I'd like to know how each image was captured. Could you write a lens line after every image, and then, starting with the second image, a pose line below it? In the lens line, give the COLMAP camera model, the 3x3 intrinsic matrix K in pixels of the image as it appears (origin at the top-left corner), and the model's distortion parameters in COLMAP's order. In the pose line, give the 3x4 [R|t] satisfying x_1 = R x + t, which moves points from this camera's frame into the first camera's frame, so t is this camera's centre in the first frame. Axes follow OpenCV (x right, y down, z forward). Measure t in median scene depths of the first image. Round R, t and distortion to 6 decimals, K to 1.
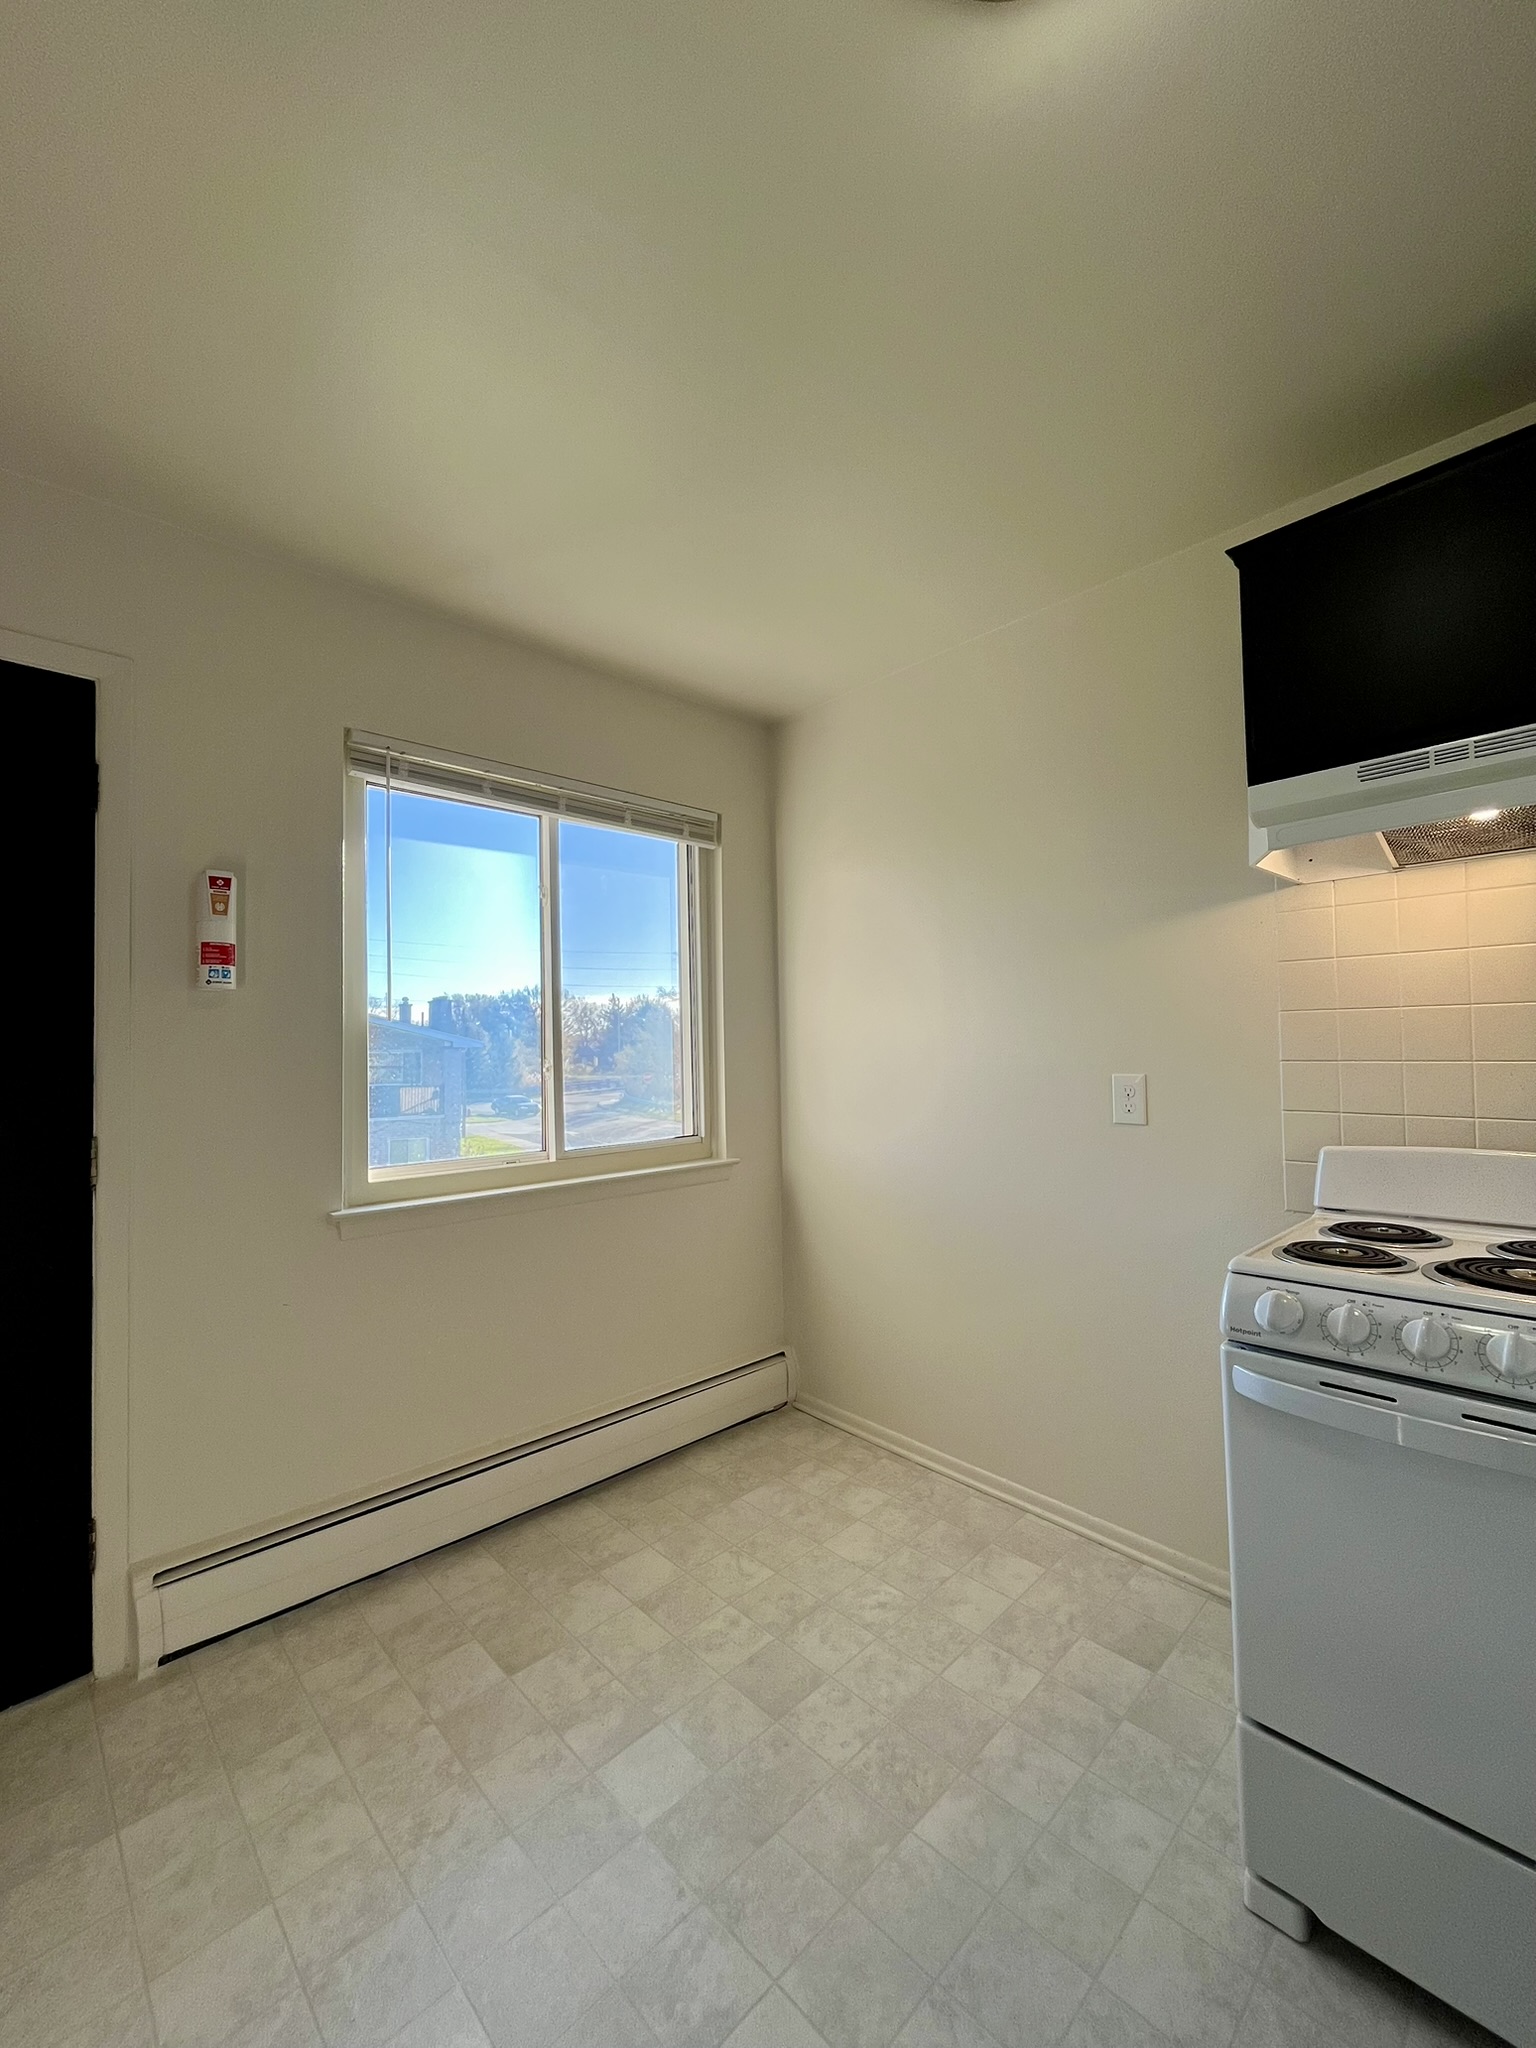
lens RADIAL K [[827.6, 0, 768.0], [0, 827.6, 1024.0], [0, 0, 1]] dist [-0.001830, 0.000004]
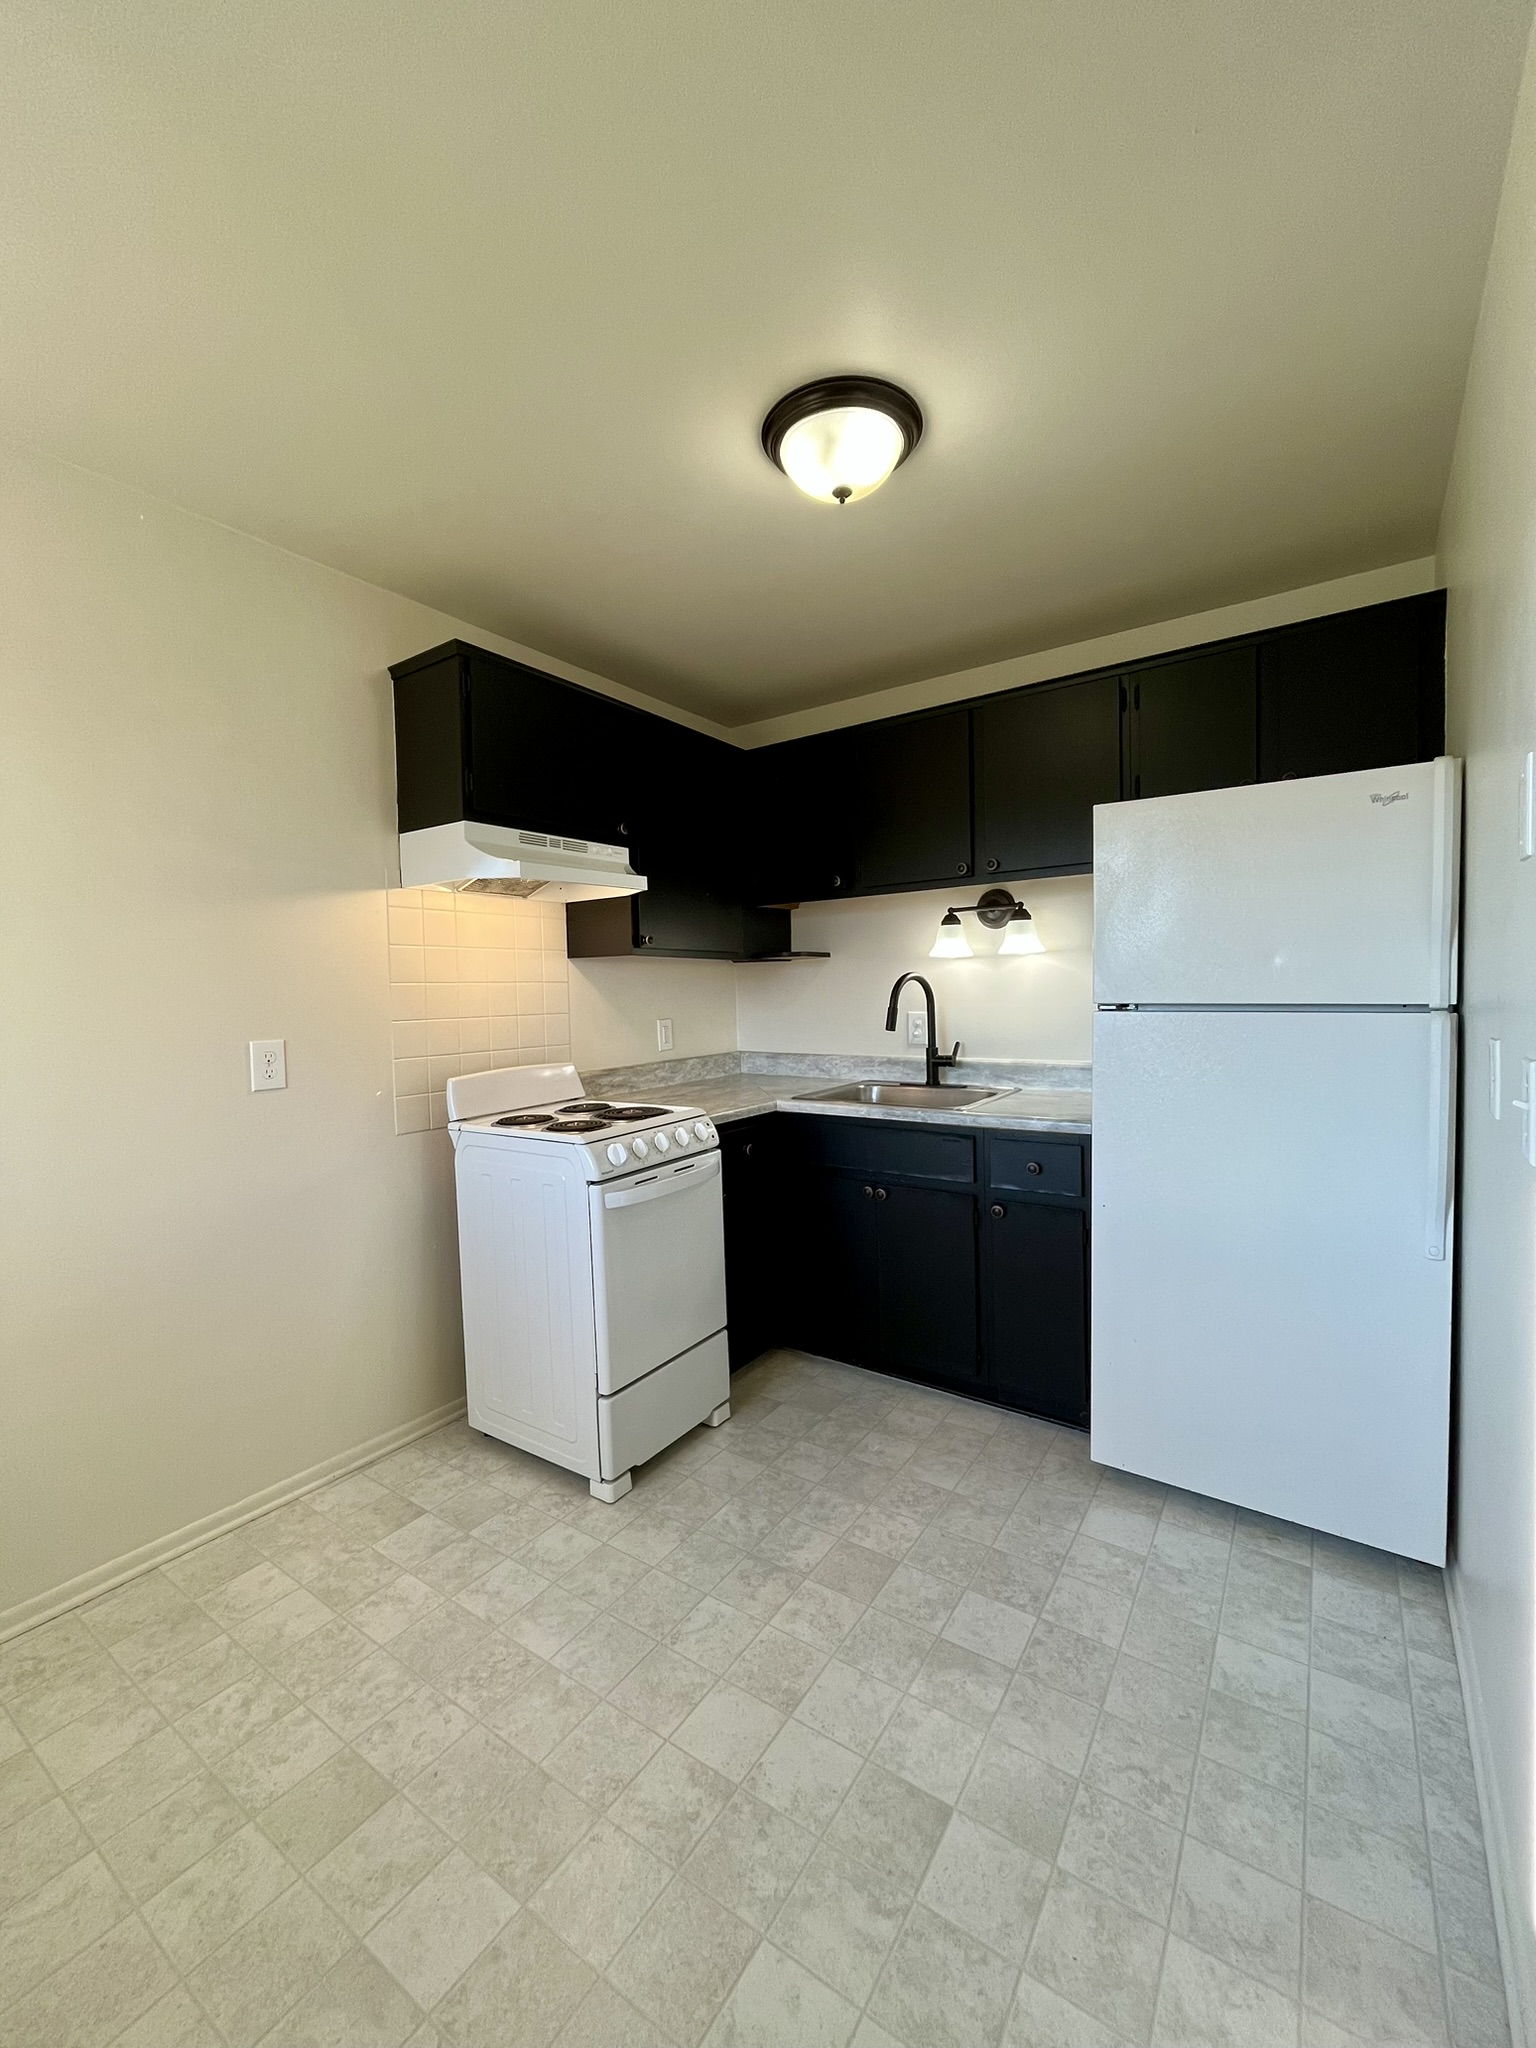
lens RADIAL K [[821.8, 0, 777.5], [0, 821.8, 1024.8], [0, 0, 1]] dist [0.000644, -0.000403]
pose [[-0.210209, -0.024152, 0.977358, -0.853191], [-0.003461, 0.999707, 0.023960, 0.018571], [-0.977650, 0.001654, -0.210231, 0.755988]]
